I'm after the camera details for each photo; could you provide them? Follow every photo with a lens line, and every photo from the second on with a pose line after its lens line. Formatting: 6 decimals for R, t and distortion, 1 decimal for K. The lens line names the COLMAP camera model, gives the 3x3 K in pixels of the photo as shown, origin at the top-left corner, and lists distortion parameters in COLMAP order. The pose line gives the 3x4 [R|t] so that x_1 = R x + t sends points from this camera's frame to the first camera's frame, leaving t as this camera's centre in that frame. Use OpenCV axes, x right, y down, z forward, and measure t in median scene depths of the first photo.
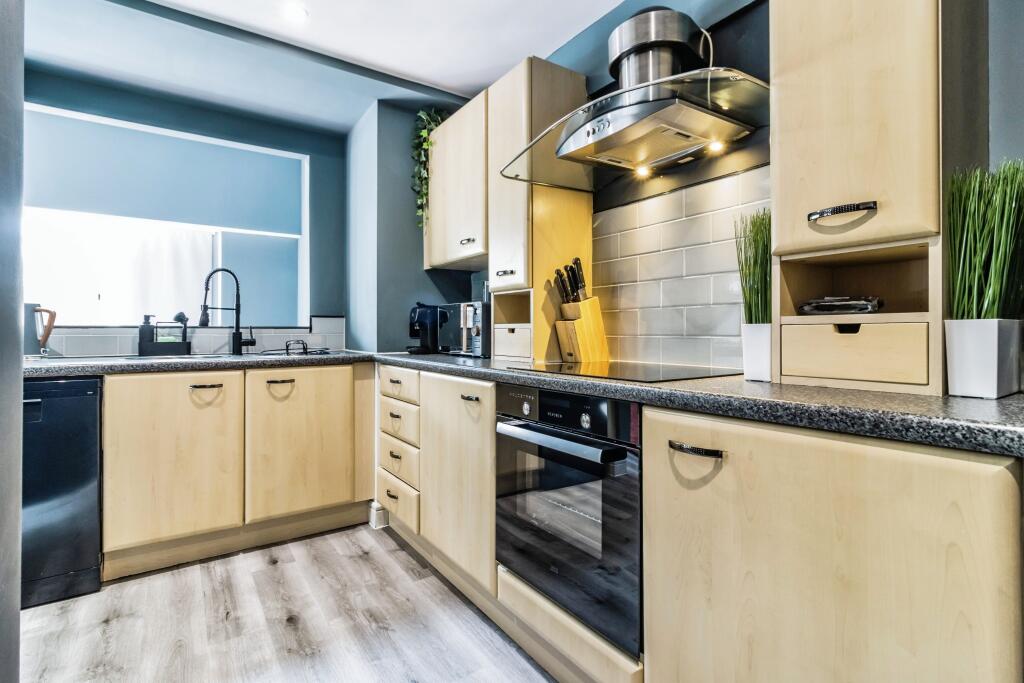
lens RADIAL K [[495.1, 0, 508.5], [0, 495.1, 315.5], [0, 0, 1]] dist [-0.002453, 0.000127]
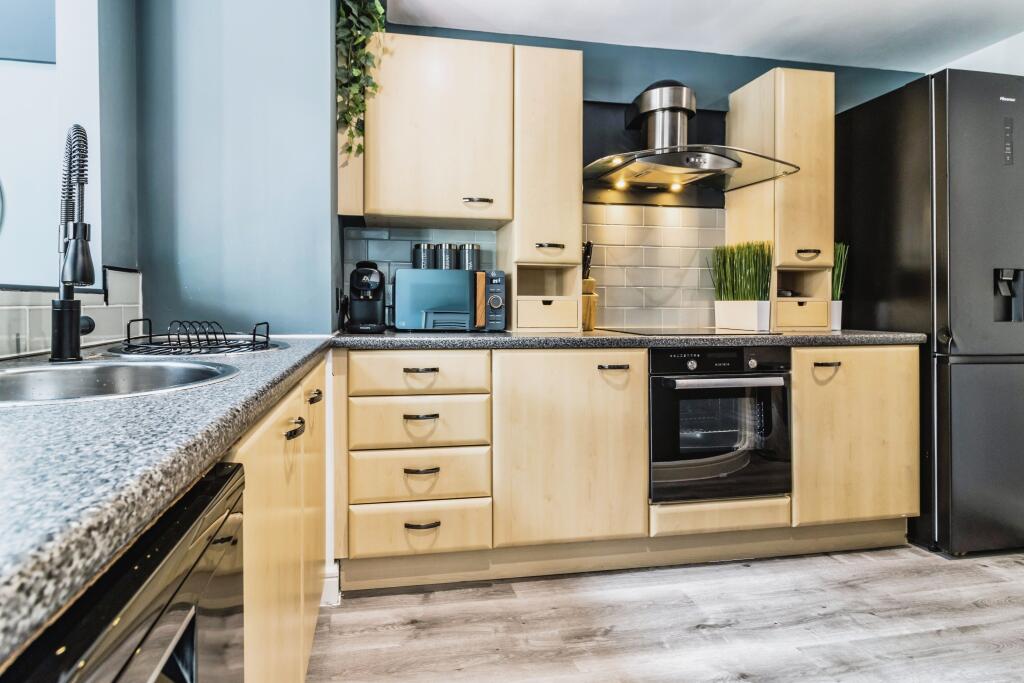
lens RADIAL K [[501.4, 0, 452.4], [0, 501.4, 296.7], [0, 0, 1]] dist [-0.003093, -0.000425]
pose [[0.417658, 0.017950, 0.908427, -1.085474], [-0.034447, 0.999399, -0.003910, 0.031162], [-0.907951, -0.029660, 0.418025, 0.801654]]
